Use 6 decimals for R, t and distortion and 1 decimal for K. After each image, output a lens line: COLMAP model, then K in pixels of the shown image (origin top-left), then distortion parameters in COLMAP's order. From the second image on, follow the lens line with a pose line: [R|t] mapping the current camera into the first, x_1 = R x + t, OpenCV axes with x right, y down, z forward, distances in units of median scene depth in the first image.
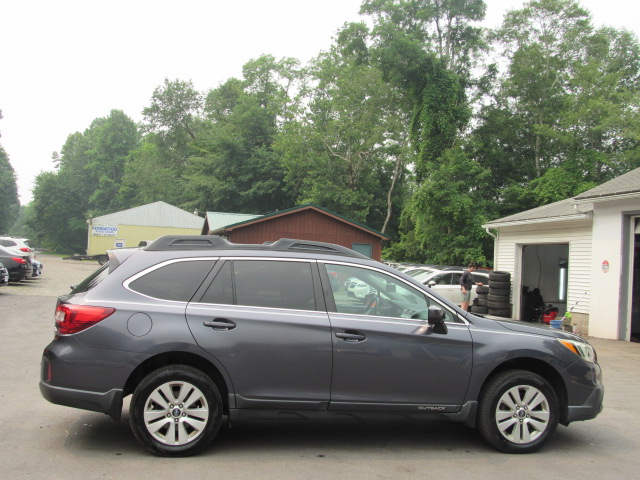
lens RADIAL K [[754.1, 0, 319.2], [0, 754.1, 244.7], [0, 0, 1]] dist [-0.058080, 0.000000]
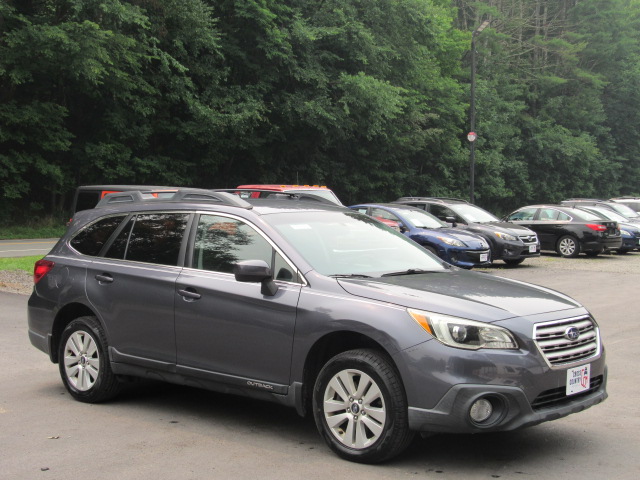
lens RADIAL K [[1003.0, 0, 320.6], [0, 1003.0, 241.9], [0, 0, 1]] dist [-0.093298, 0.000000]
pose [[0.617394, -0.014384, -0.786522, 1.020022], [0.038007, 0.999211, 0.011560, 0.048627], [0.785735, -0.037030, 0.617454, 0.366748]]
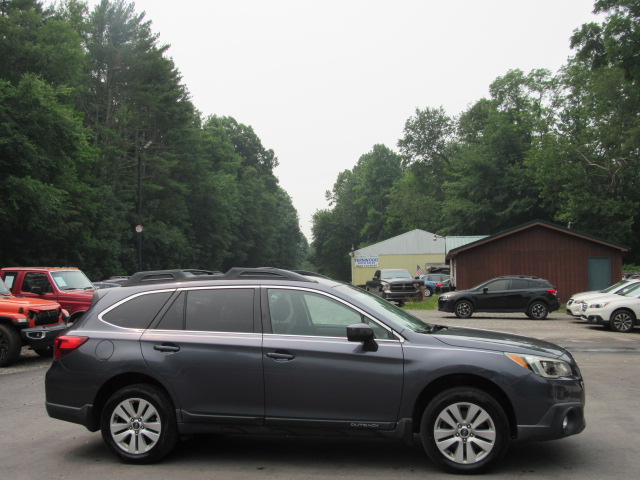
lens RADIAL K [[754.1, 0, 315.5], [0, 754.1, 257.9], [0, 0, 1]] dist [-0.058080, 0.000000]
pose [[0.921486, -0.073367, -0.381420, 0.474294], [0.067236, 0.997304, -0.029395, 0.017596], [0.382549, 0.001442, 0.923934, 0.037722]]
